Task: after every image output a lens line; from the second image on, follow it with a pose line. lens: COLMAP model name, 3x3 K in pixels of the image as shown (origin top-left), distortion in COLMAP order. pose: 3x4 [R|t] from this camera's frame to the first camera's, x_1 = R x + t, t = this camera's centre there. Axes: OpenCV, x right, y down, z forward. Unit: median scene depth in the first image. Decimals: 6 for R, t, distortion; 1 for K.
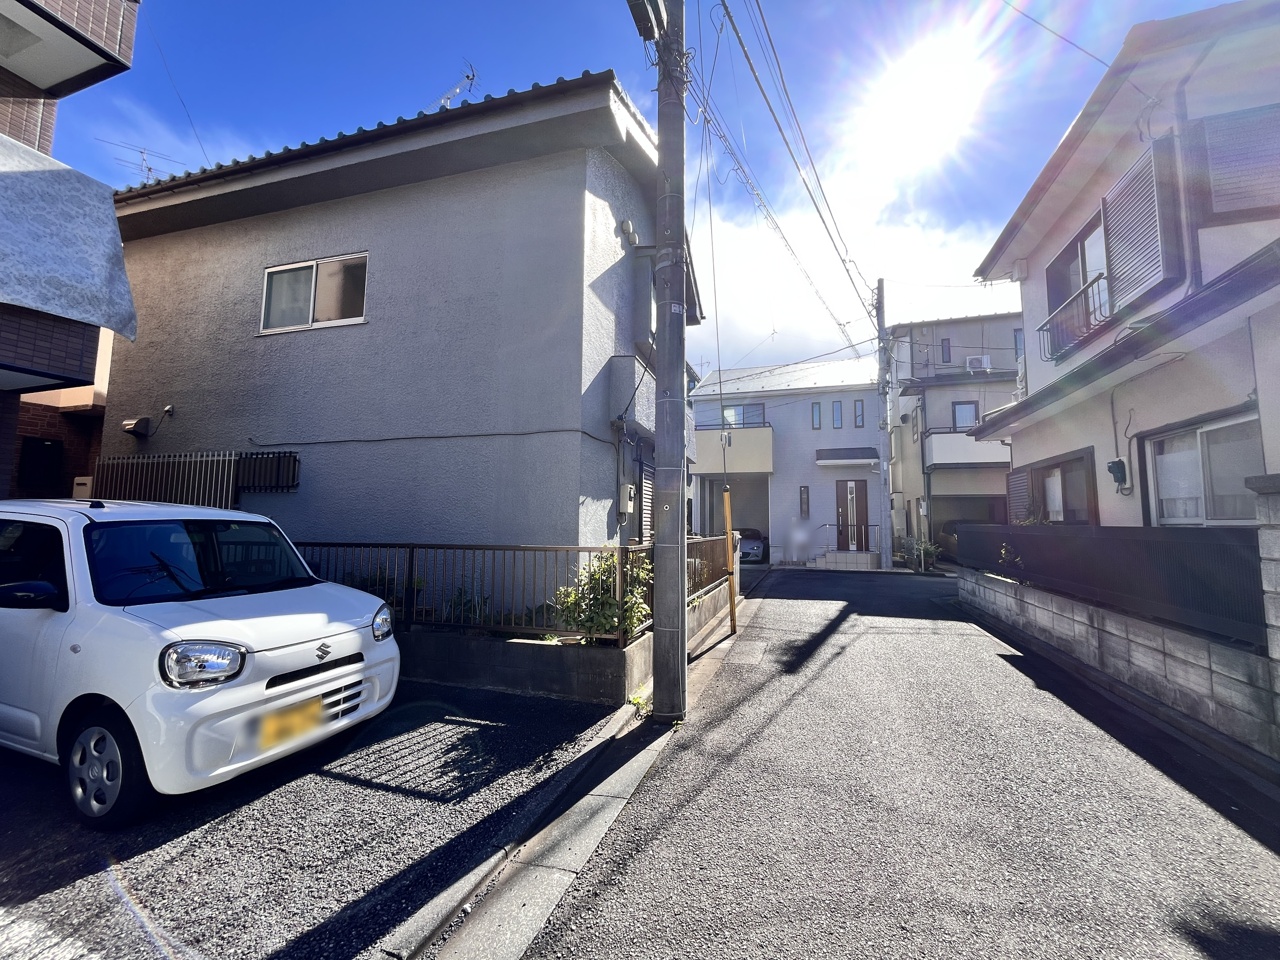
lens RADIAL K [[513.6, 0, 638.8], [0, 513.6, 478.7], [0, 0, 1]] dist [-0.003571, 0.000154]
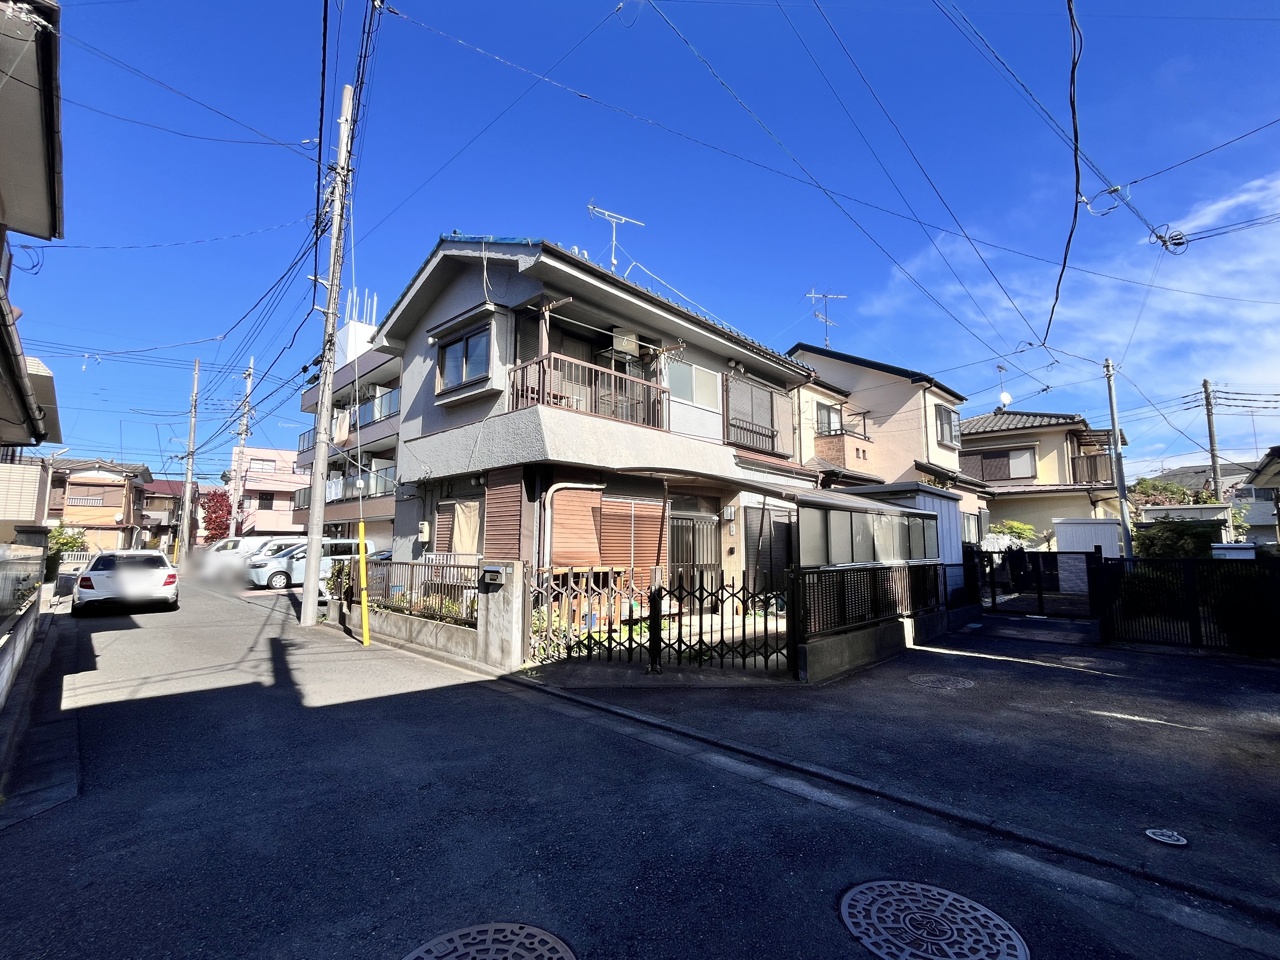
lens RADIAL K [[571.0, 0, 640.3], [0, 571.0, 480.8], [0, 0, 1]] dist [-0.003578, 0.000240]
pose [[-0.457216, -0.114905, -0.881902, 2.088521], [0.072382, 0.983521, -0.165671, 0.386129], [0.886405, -0.139581, -0.441364, 4.216783]]
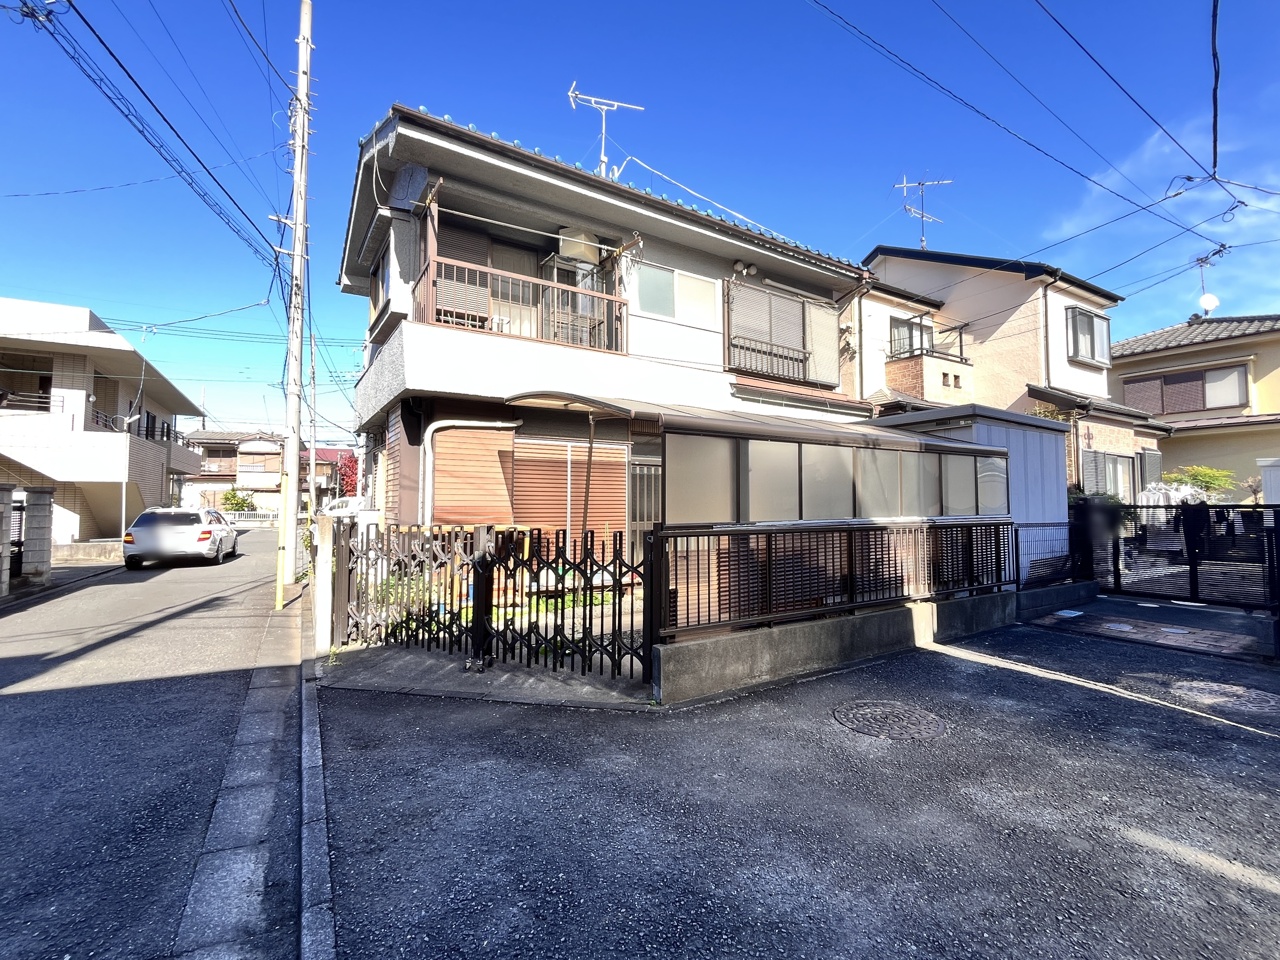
lens RADIAL K [[571.0, 0, 640.8], [0, 571.0, 480.1], [0, 0, 1]] dist [-0.003578, 0.000240]
pose [[-0.659321, -0.045153, -0.750504, 1.135605], [0.061378, 0.991631, -0.113582, 0.429094], [0.749352, -0.120952, -0.651032, 4.567441]]
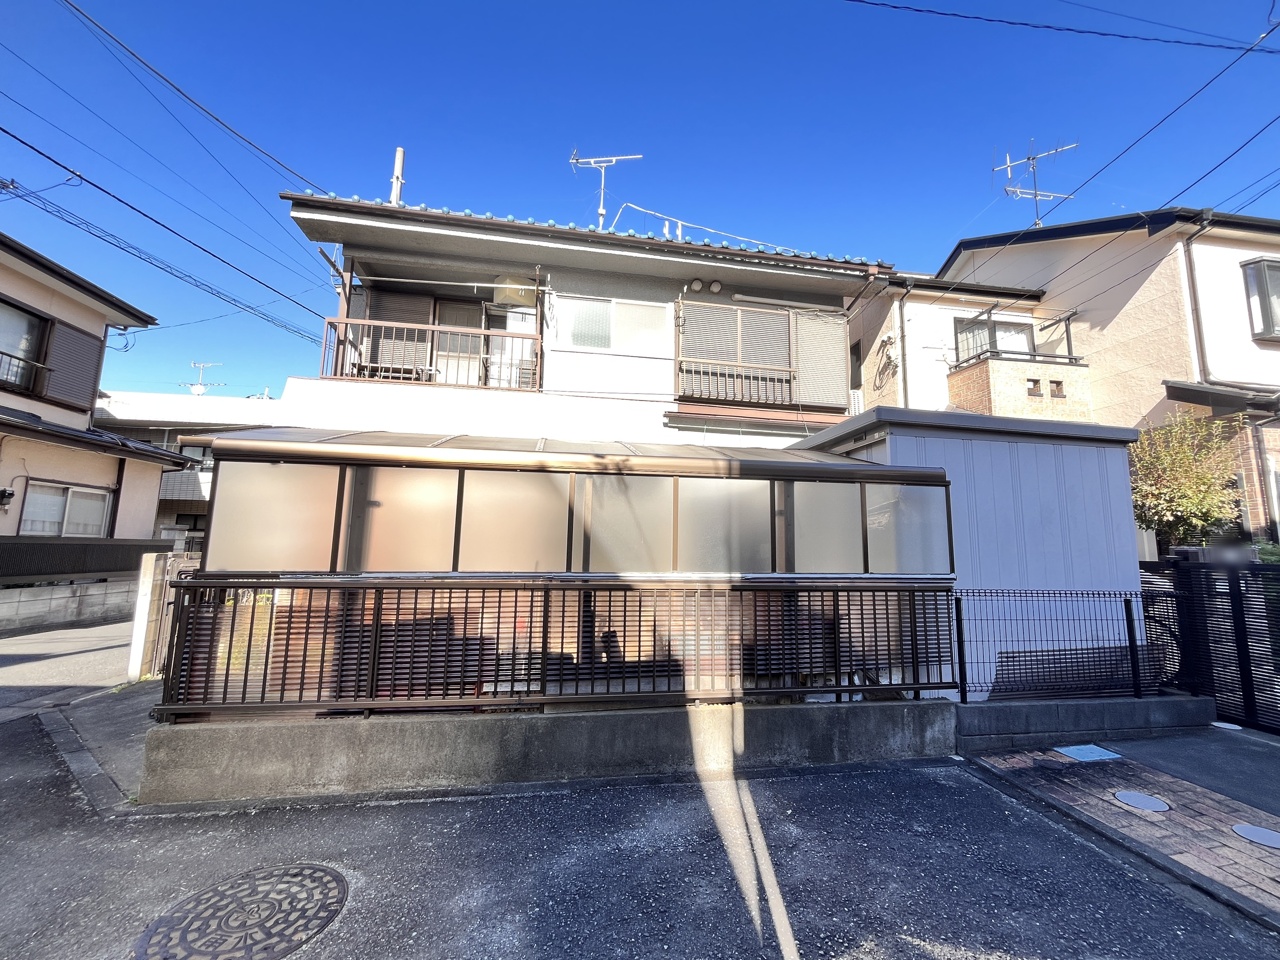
lens RADIAL K [[513.6, 0, 641.4], [0, 513.6, 480.5], [0, 0, 1]] dist [-0.003571, 0.000154]
pose [[-0.898288, -0.083573, -0.431386, -0.064605], [0.012027, 0.976702, -0.214262, 0.433376], [0.439242, -0.197657, -0.876355, 4.941388]]
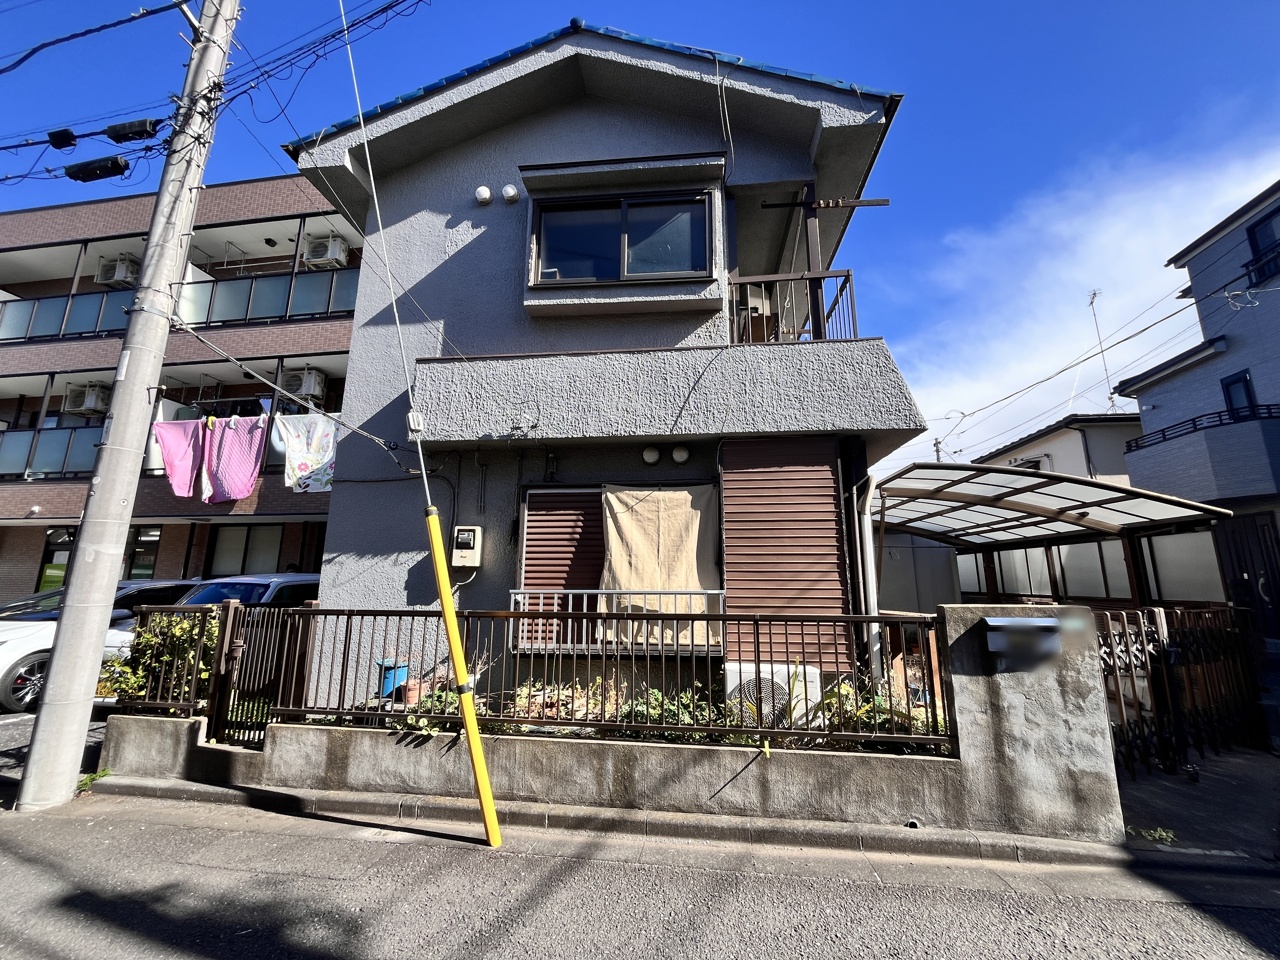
lens RADIAL K [[513.6, 0, 637.9], [0, 513.6, 477.0], [0, 0, 1]] dist [-0.003571, 0.000154]
pose [[0.167611, -0.204568, -0.964395, 1.323994], [0.087817, 0.977444, -0.192073, 0.190415], [0.981934, -0.052497, 0.181795, 2.072367]]
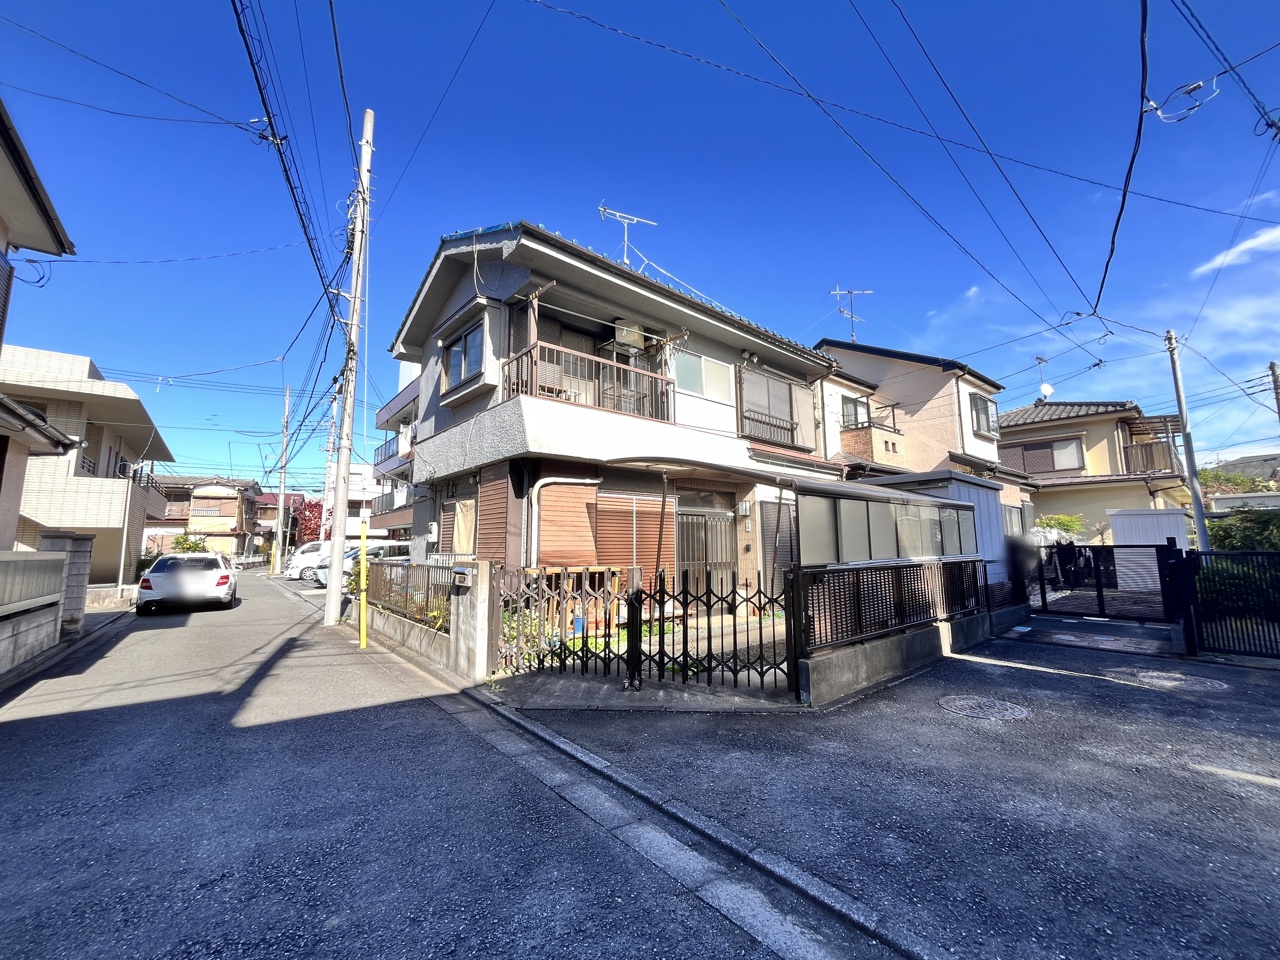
lens RADIAL K [[513.6, 0, 640.4], [0, 513.6, 479.5], [0, 0, 1]] dist [-0.003571, 0.000154]
pose [[-0.546192, -0.115419, -0.829670, 1.620064], [0.077438, 0.979263, -0.187209, 0.389615], [0.834073, -0.166500, -0.525928, 4.230746]]
